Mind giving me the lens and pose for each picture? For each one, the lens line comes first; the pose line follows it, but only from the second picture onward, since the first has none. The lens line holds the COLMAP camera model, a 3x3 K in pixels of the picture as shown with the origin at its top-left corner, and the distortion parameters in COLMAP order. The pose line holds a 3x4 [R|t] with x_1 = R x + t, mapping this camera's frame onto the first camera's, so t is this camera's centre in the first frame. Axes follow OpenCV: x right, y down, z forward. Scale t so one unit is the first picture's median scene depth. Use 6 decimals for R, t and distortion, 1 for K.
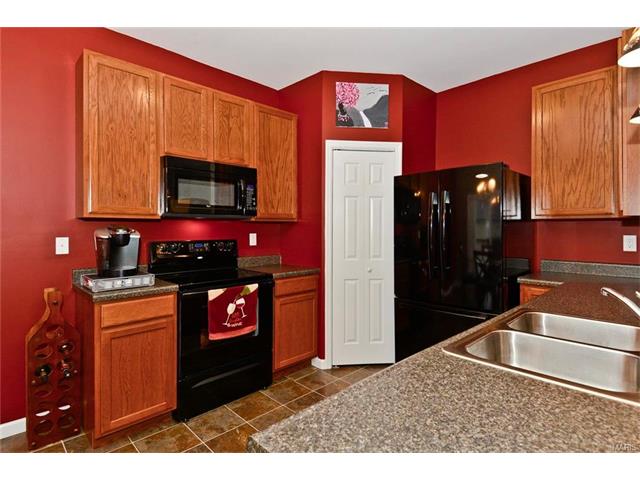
lens RADIAL K [[340.8, 0, 320.7], [0, 340.8, 230.3], [0, 0, 1]] dist [0.025598, -0.002095]
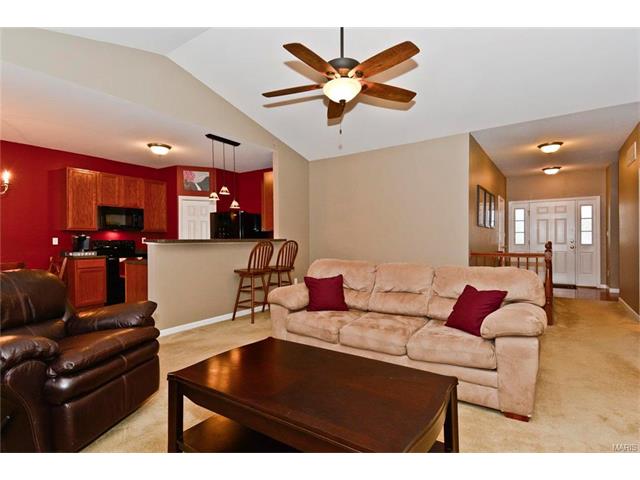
lens RADIAL K [[343.6, 0, 335.9], [0, 343.6, 243.6], [0, 0, 1]] dist [0.024338, -0.019391]
pose [[0.976653, -0.004189, 0.214783, 0.585207], [0.004113, 0.999991, 0.000800, 0.056250], [-0.214784, 0.000102, 0.976662, -1.571720]]
